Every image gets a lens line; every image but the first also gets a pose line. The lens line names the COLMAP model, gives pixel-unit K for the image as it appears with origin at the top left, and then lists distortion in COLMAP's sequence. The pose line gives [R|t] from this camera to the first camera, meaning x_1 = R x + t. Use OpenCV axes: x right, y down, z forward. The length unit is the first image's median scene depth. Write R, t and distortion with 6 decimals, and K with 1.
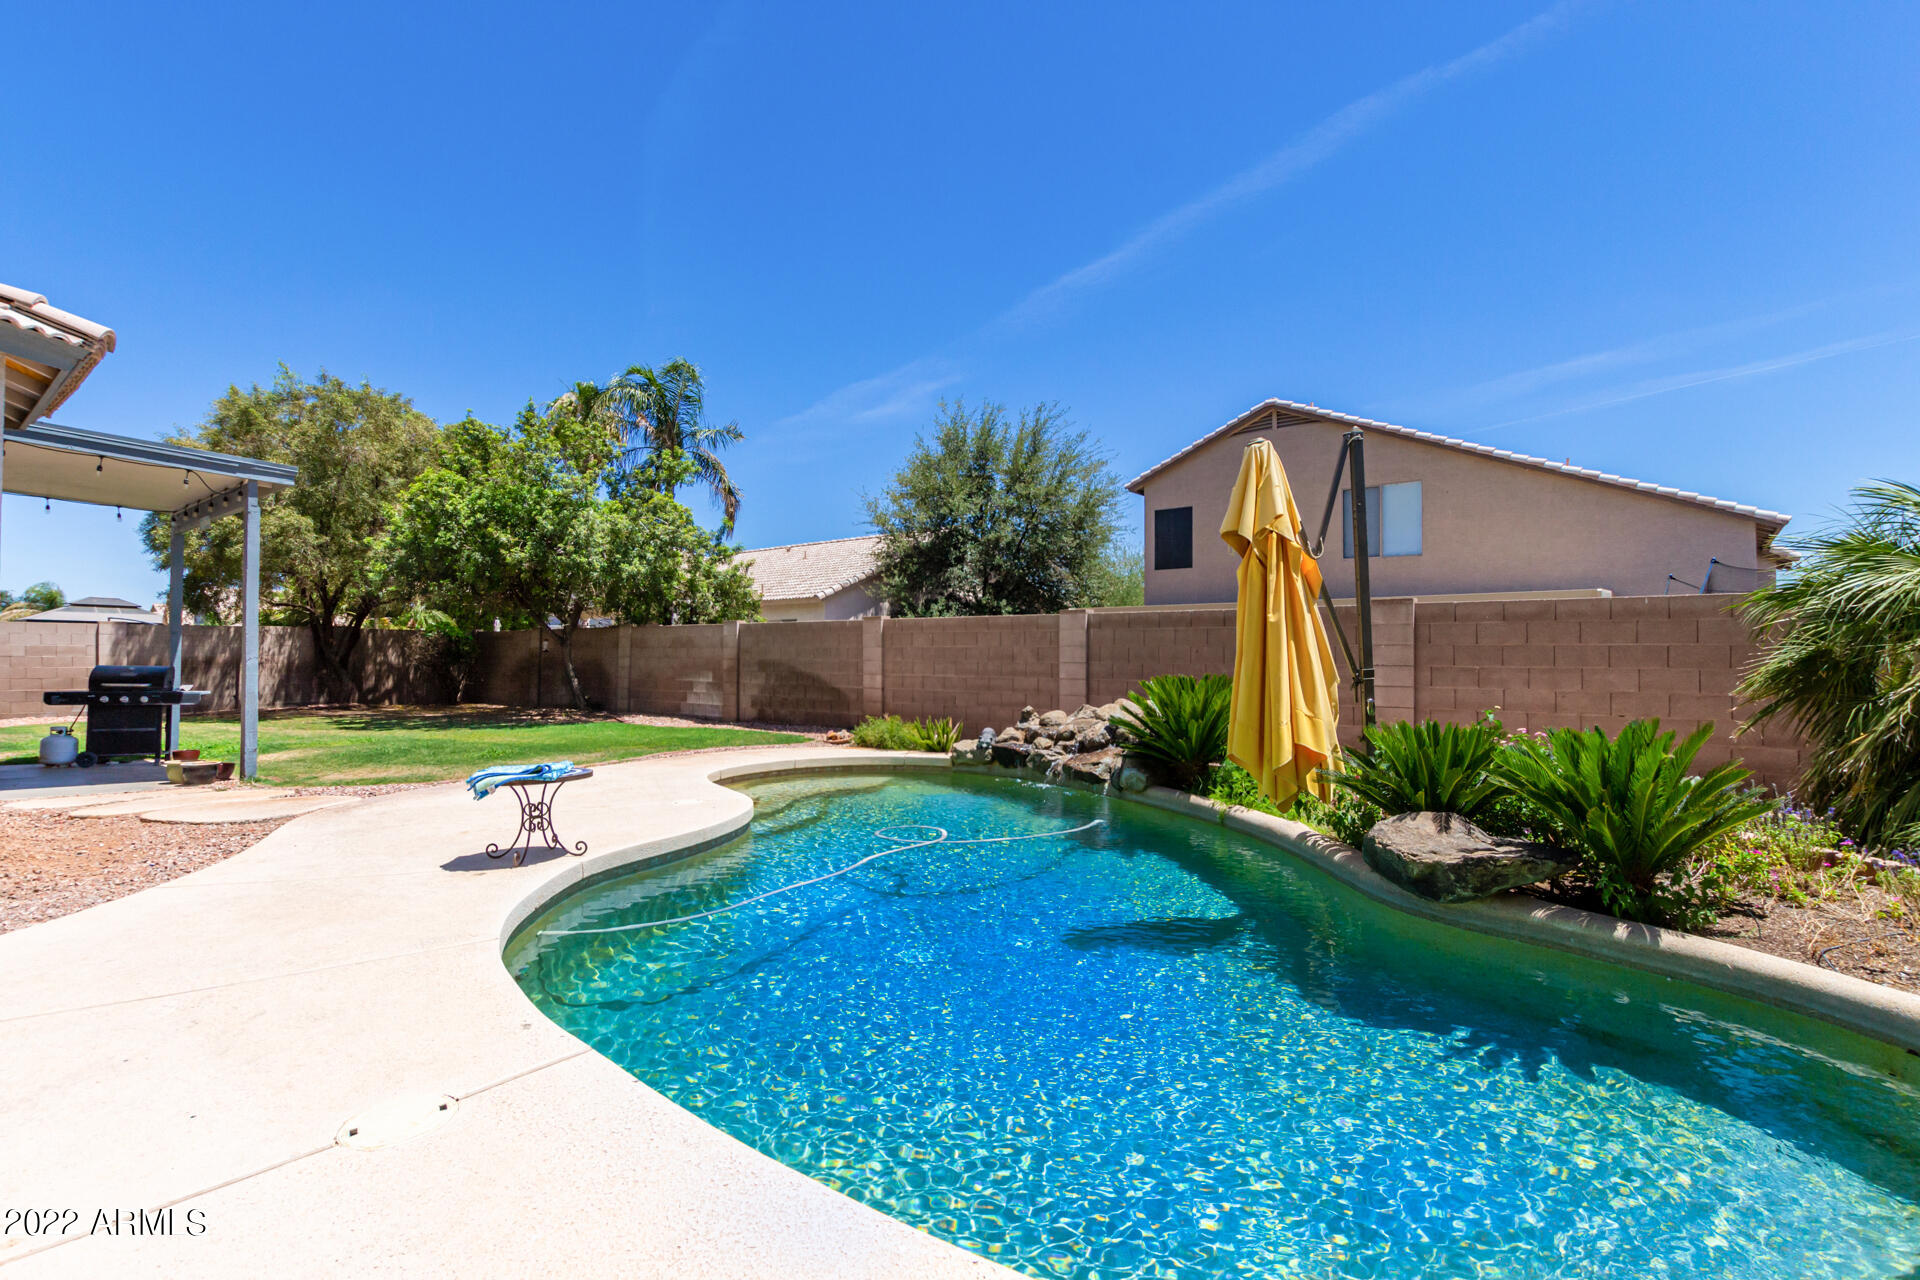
lens RADIAL K [[876.5, 0, 963.8], [0, 876.5, 653.4], [0, 0, 1]] dist [0.002609, -0.000276]
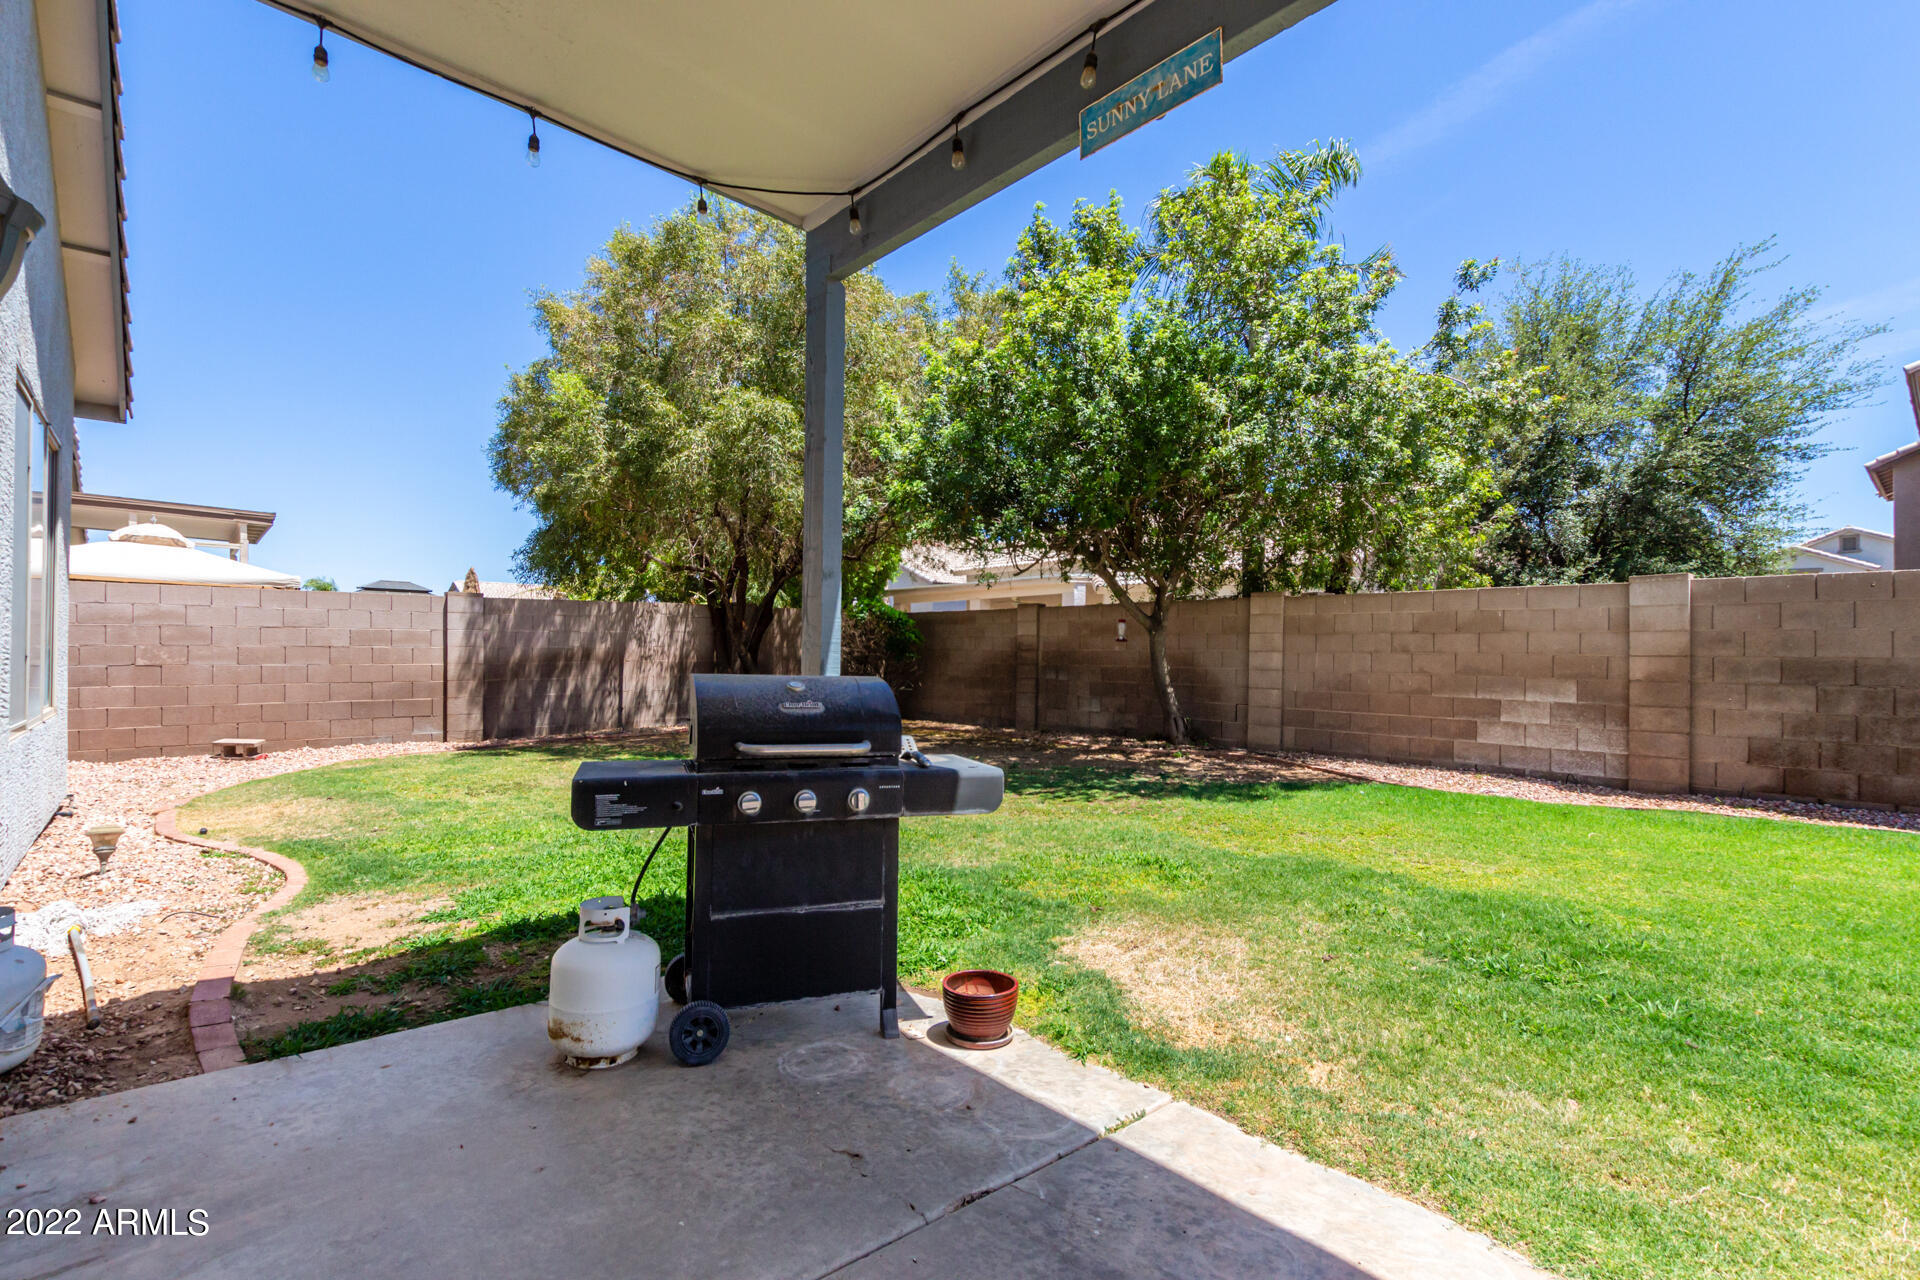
lens RADIAL K [[876.5, 0, 963.8], [0, 876.5, 653.4], [0, 0, 1]] dist [0.002609, -0.000276]
pose [[0.985896, 0.006076, -0.167251, -0.526647], [-0.004792, 0.999956, 0.008079, 0.002649], [0.167293, -0.007164, 0.985881, 0.453443]]
